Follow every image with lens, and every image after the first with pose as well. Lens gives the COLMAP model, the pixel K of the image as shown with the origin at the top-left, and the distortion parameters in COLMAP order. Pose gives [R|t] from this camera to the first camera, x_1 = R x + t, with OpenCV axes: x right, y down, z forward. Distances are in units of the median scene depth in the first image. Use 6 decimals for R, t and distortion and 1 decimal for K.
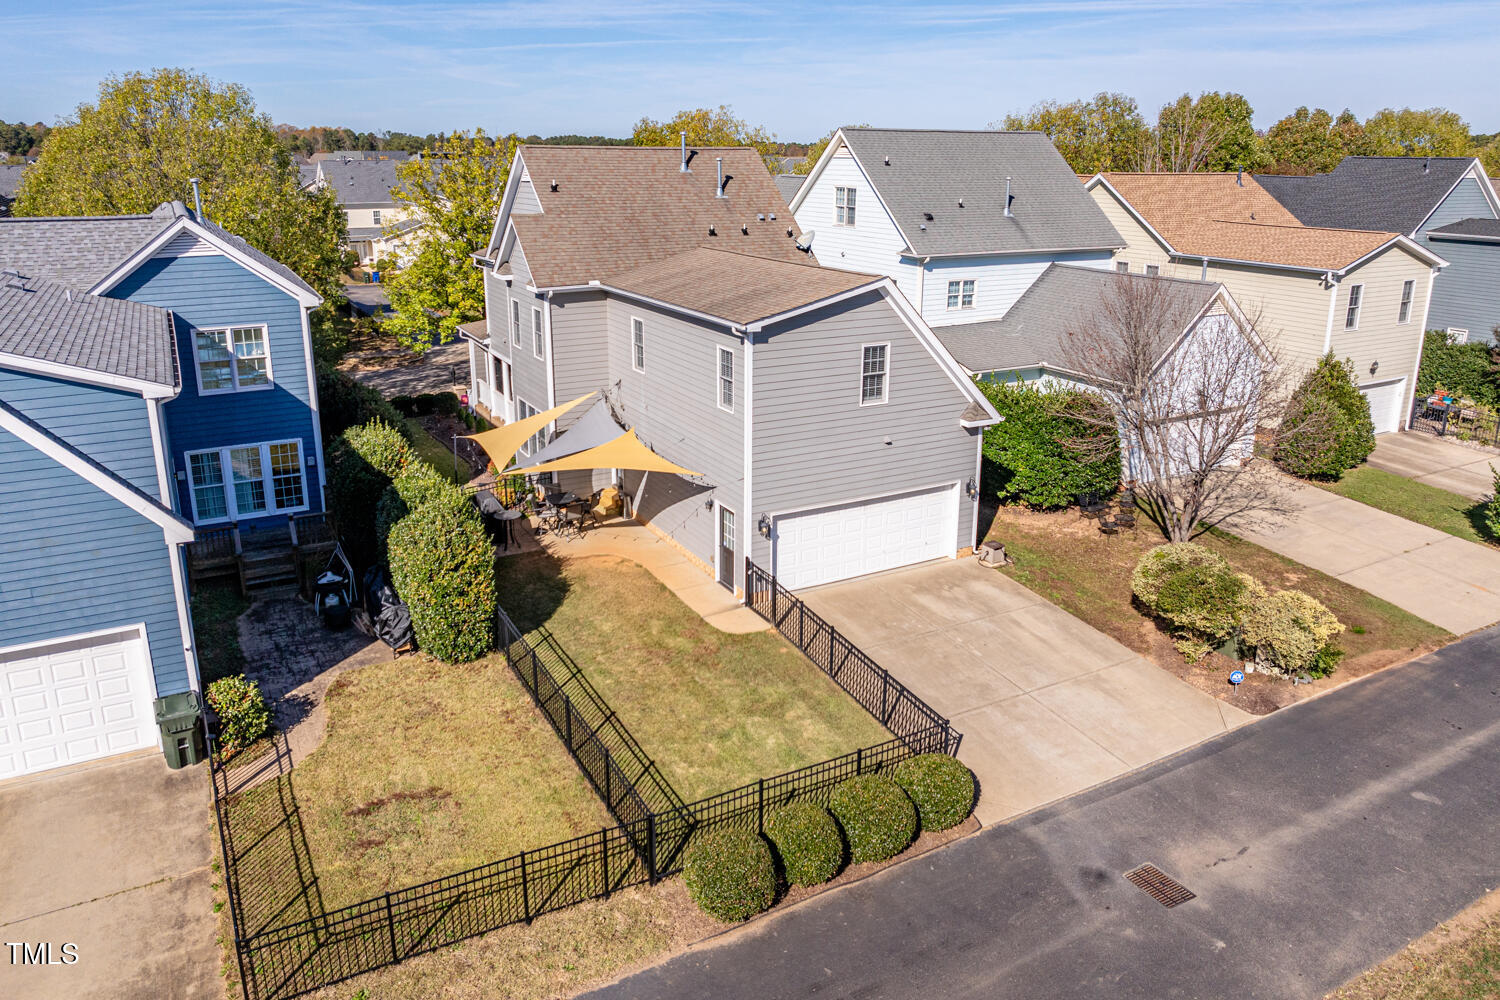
lens RADIAL K [[1046.6, 0, 750.3], [0, 1046.6, 442.9], [0, 0, 1]] dist [-0.037237, 0.000048]
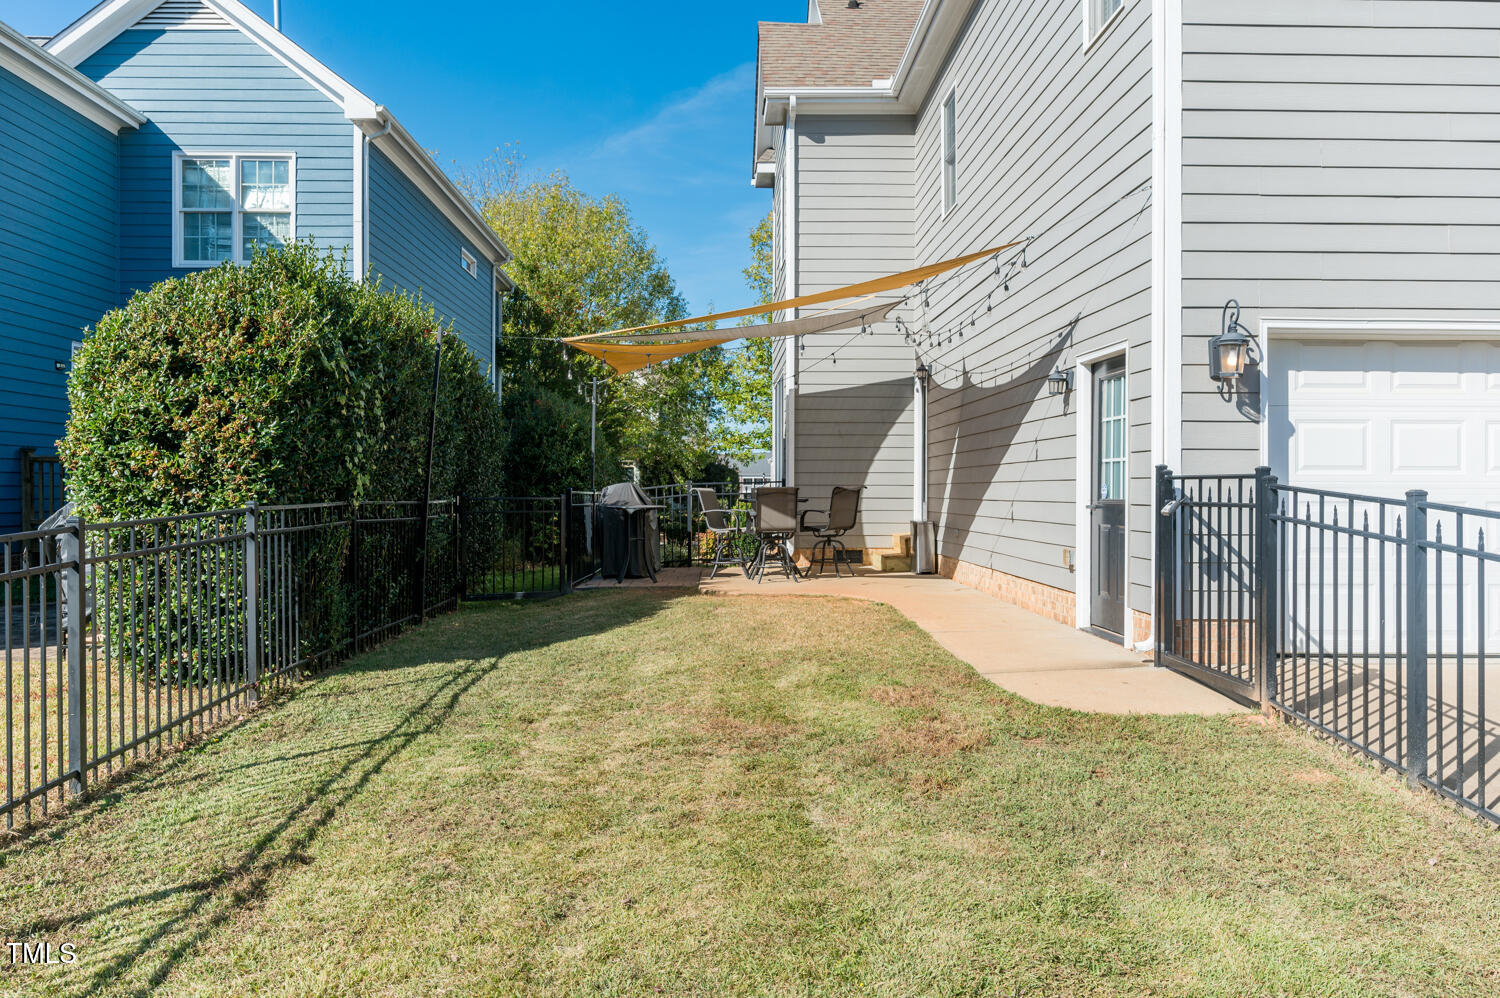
lens RADIAL K [[1059.0, 0, 750.0], [0, 1059.0, 499.0], [0, 0, 1]] dist [-0.004133, -0.000061]
pose [[0.890280, -0.001287, -0.455412, 0.025765], [-0.117781, 0.965324, -0.232976, 0.186213], [0.439920, 0.261053, 0.859256, 0.692667]]
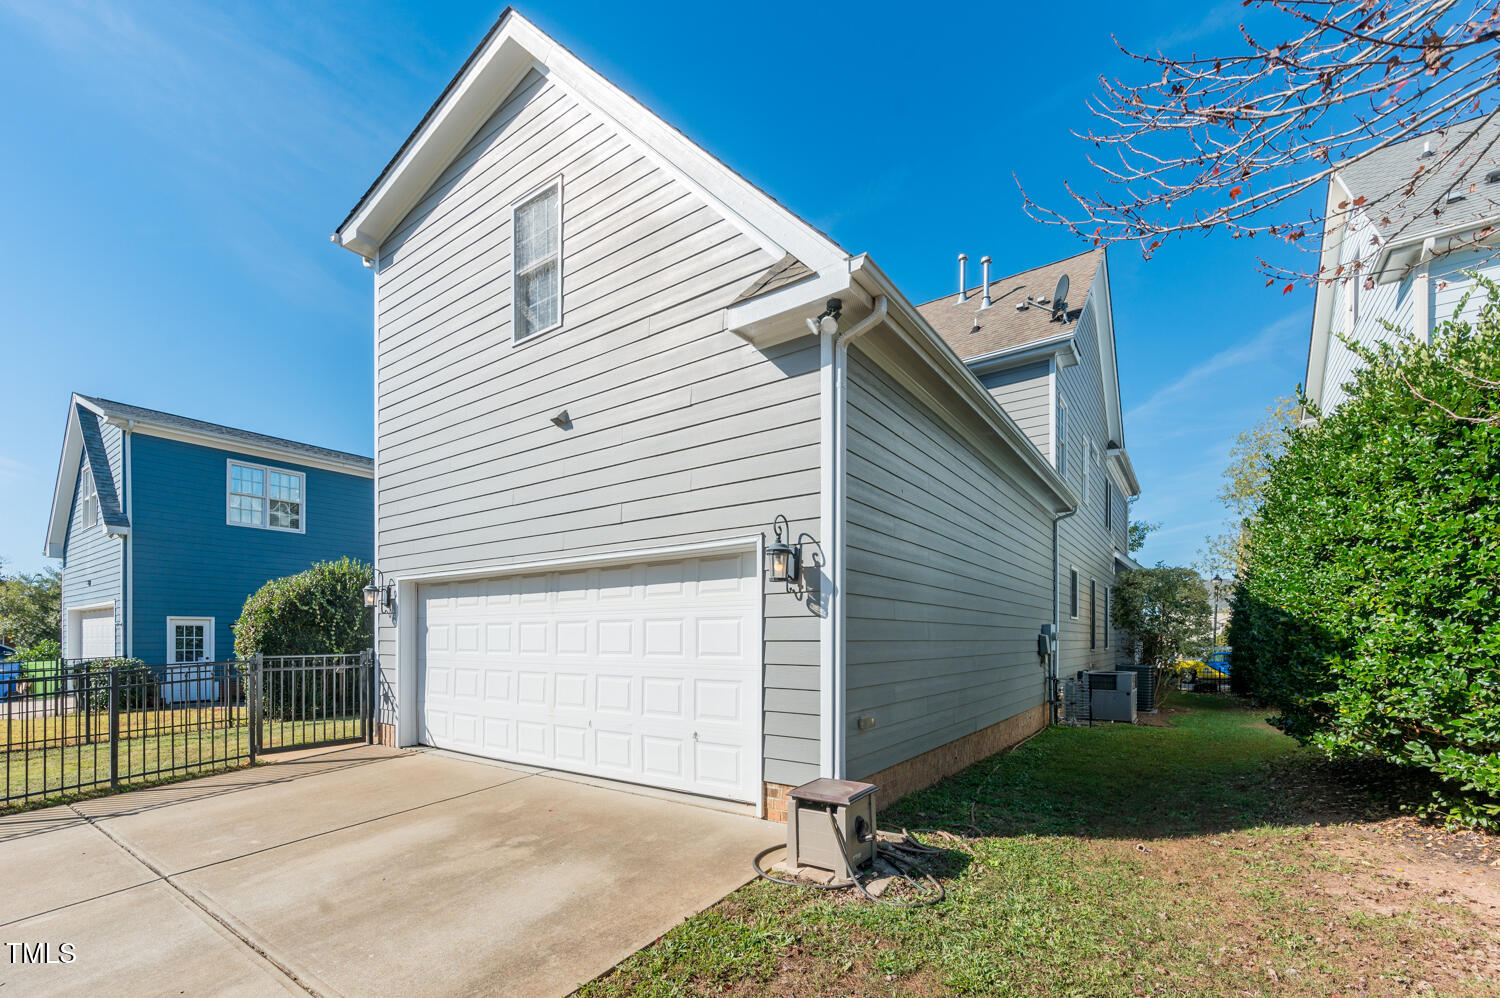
lens RADIAL K [[637.0, 0, 754.0], [0, 637.0, 640.1], [0, 0, 1]] dist [-0.002045, -0.000062]
pose [[0.442957, -0.005686, -0.896525, 0.387816], [-0.236105, 0.963941, -0.122769, 0.093618], [0.864895, 0.266056, 0.425642, 0.993641]]
